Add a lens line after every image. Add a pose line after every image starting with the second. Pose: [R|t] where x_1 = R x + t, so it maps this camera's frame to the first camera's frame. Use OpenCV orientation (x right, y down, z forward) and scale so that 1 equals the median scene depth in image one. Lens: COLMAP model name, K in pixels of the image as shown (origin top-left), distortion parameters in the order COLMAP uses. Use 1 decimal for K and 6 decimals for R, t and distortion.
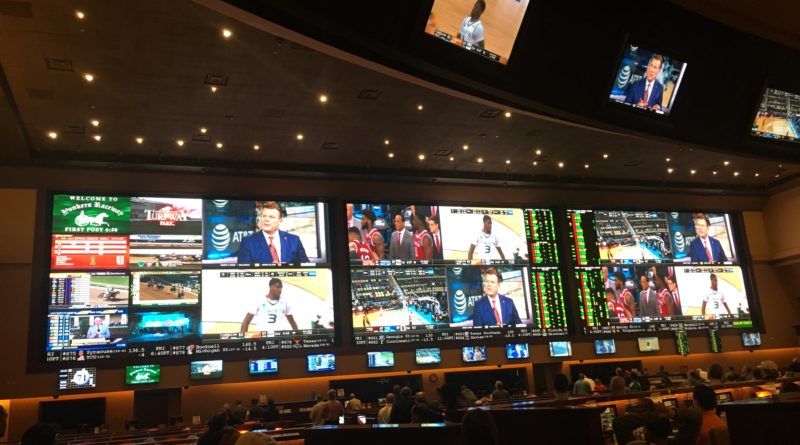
lens RADIAL K [[707.6, 0, 401.3], [0, 707.6, 220.6], [0, 0, 1]] dist [0.052569, -0.011500]
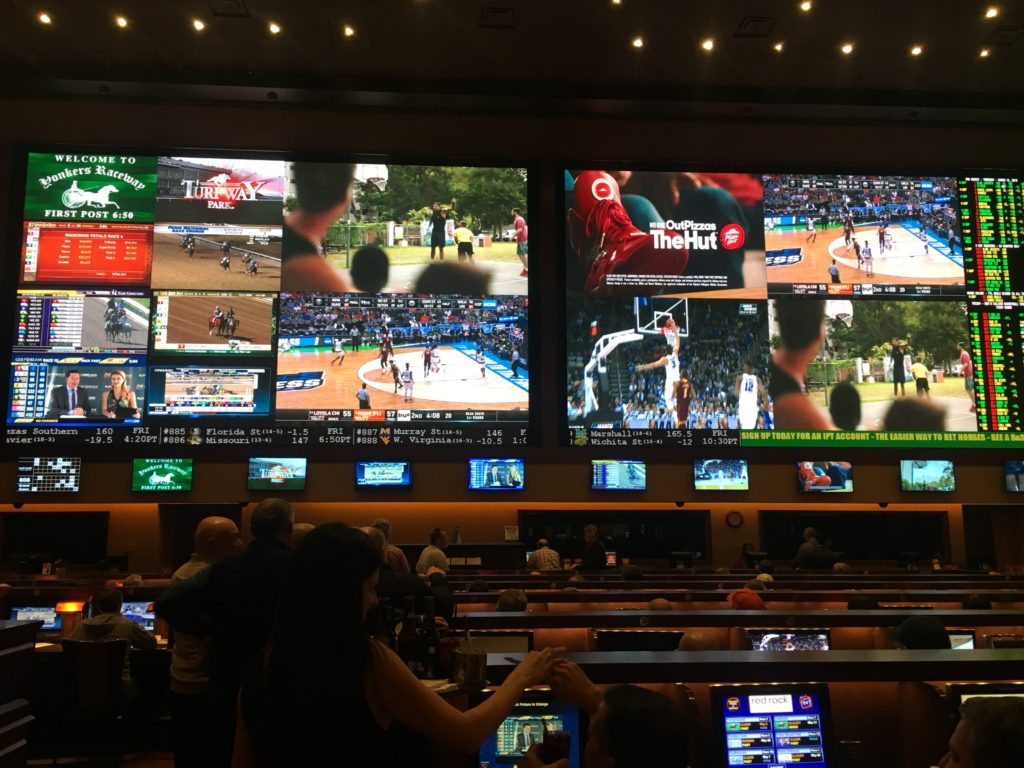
lens RADIAL K [[930.8, 0, 502.8], [0, 930.8, 379.6], [0, 0, 1]] dist [0.047281, -0.015692]
pose [[0.952495, 0.024154, -0.303595, 0.094723], [0.002092, 0.996308, 0.085830, 0.075101], [0.304547, -0.082388, 0.948927, 0.373333]]
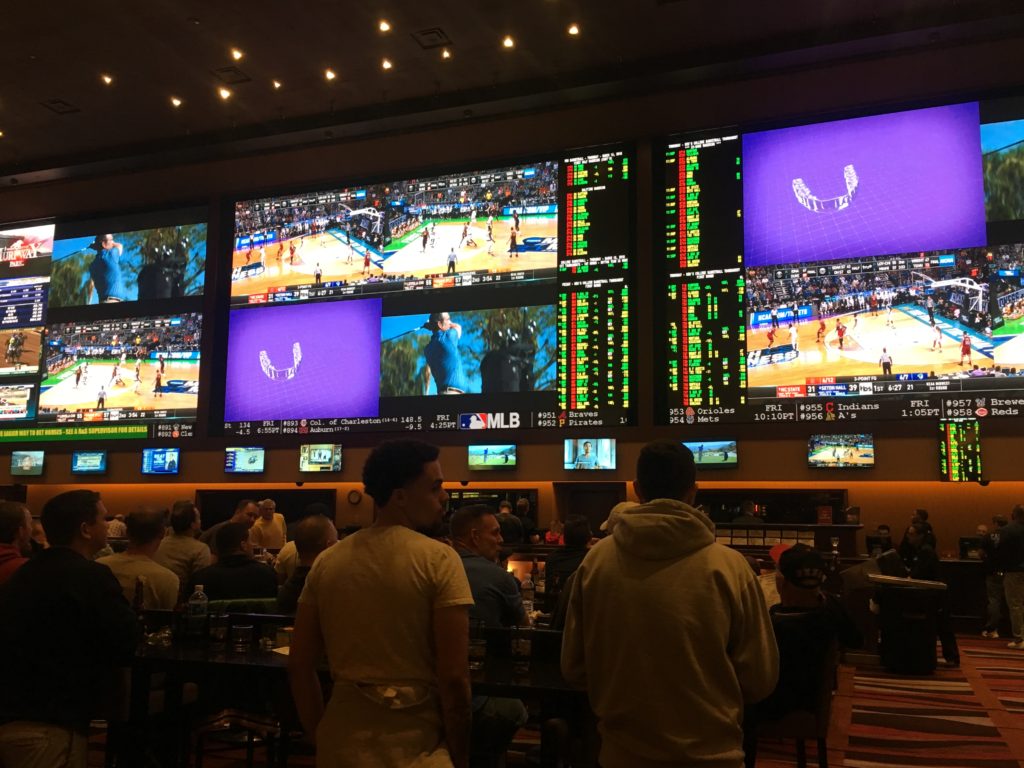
lens RADIAL K [[930.8, 0, 510.9], [0, 930.8, 380.2], [0, 0, 1]] dist [0.047281, -0.015692]
pose [[0.736547, -0.012443, -0.676272, 0.688425], [0.097115, 0.991417, 0.087530, 0.086187], [0.669378, -0.130146, 0.731433, 0.610152]]
